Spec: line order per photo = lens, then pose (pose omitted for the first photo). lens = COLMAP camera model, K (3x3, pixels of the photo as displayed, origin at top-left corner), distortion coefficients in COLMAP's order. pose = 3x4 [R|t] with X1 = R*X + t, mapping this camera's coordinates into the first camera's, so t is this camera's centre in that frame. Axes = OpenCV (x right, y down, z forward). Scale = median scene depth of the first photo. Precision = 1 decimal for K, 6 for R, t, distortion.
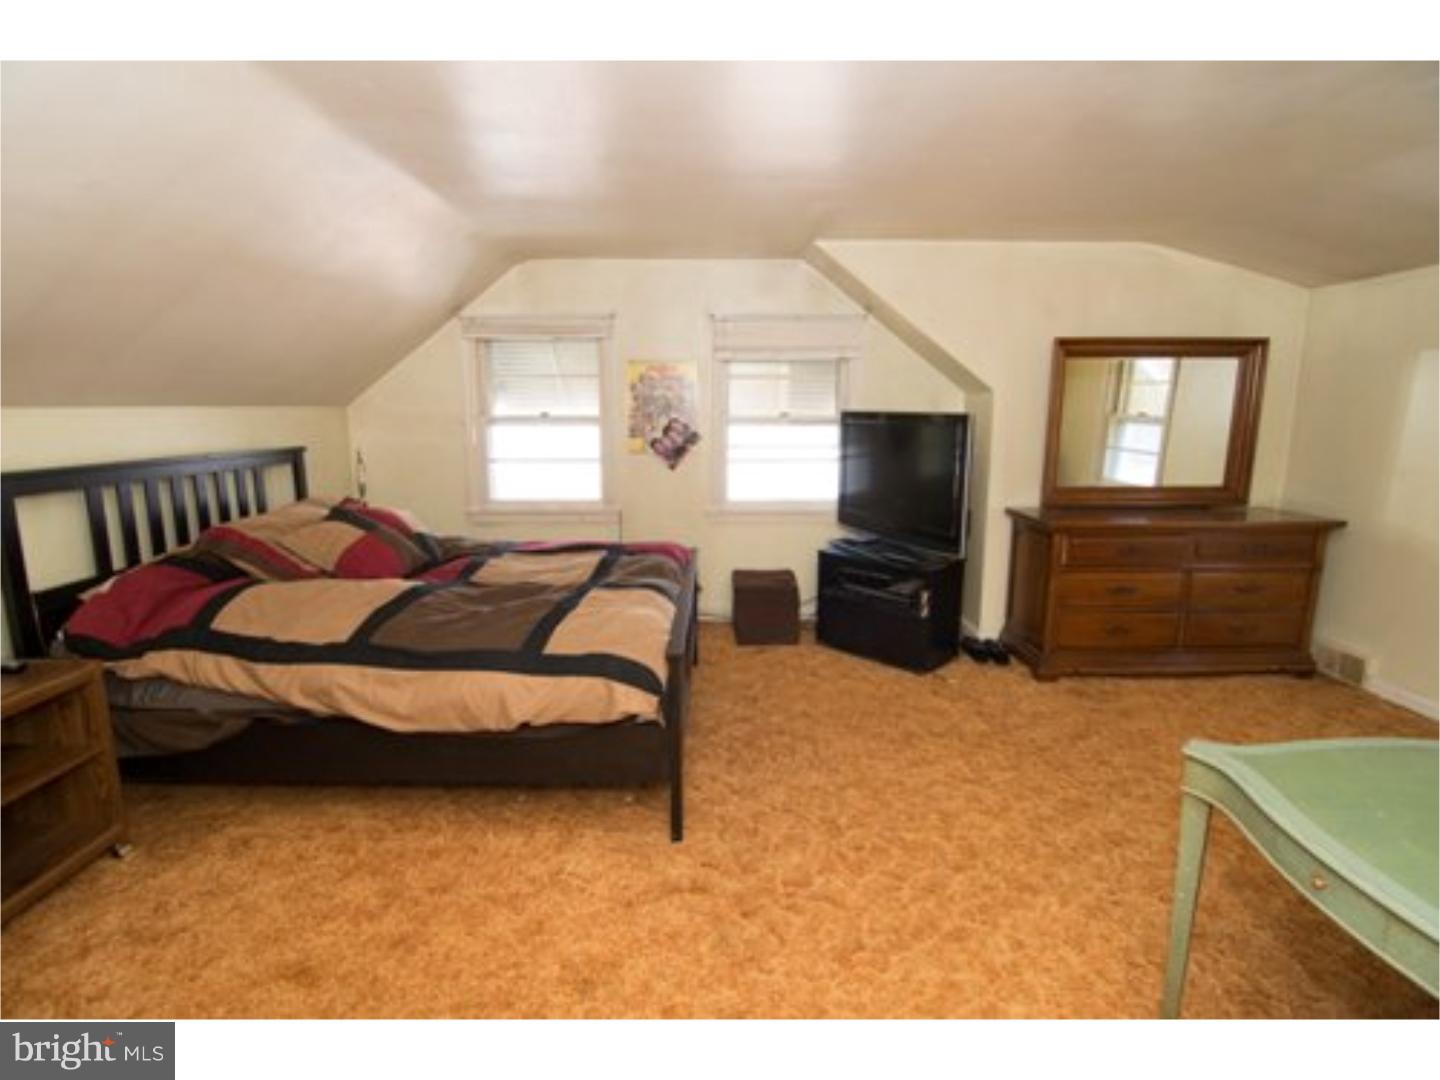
lens RADIAL K [[691.1, 0, 716.9], [0, 691.1, 542.6], [0, 0, 1]] dist [-0.014056, -0.000821]
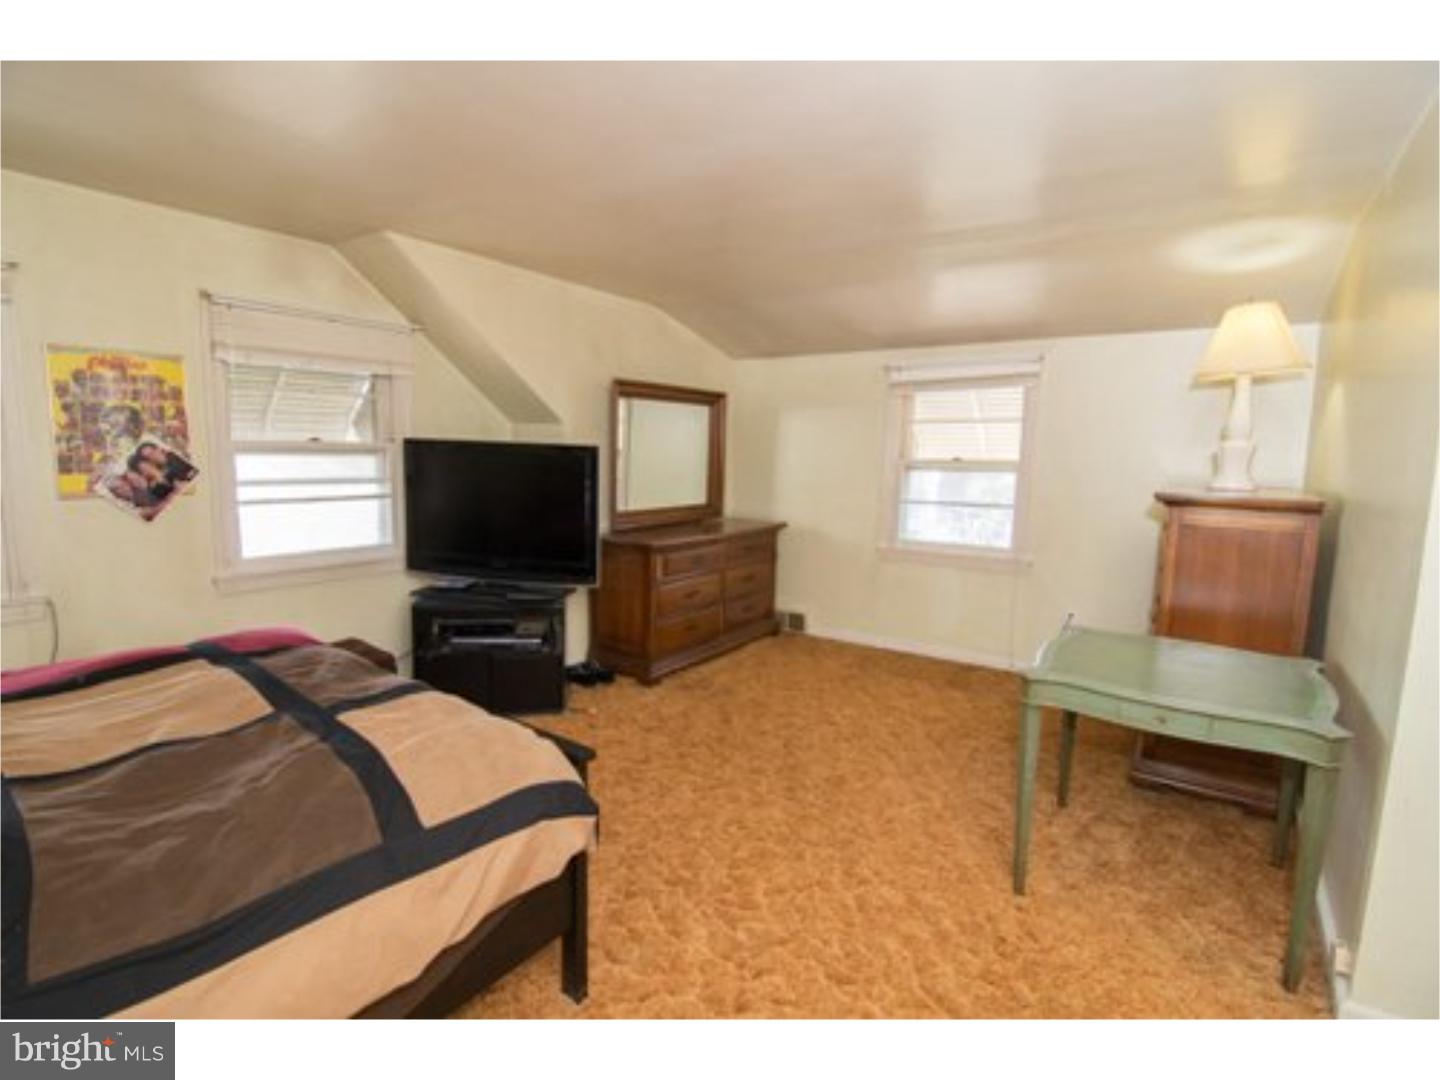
lens RADIAL K [[691.1, 0, 722.4], [0, 691.1, 534.4], [0, 0, 1]] dist [-0.014056, -0.000821]
pose [[0.567995, -0.086614, 0.818462, -0.336025], [0.125253, 0.991961, 0.018051, -0.045357], [-0.813445, 0.092262, 0.574277, 0.236607]]
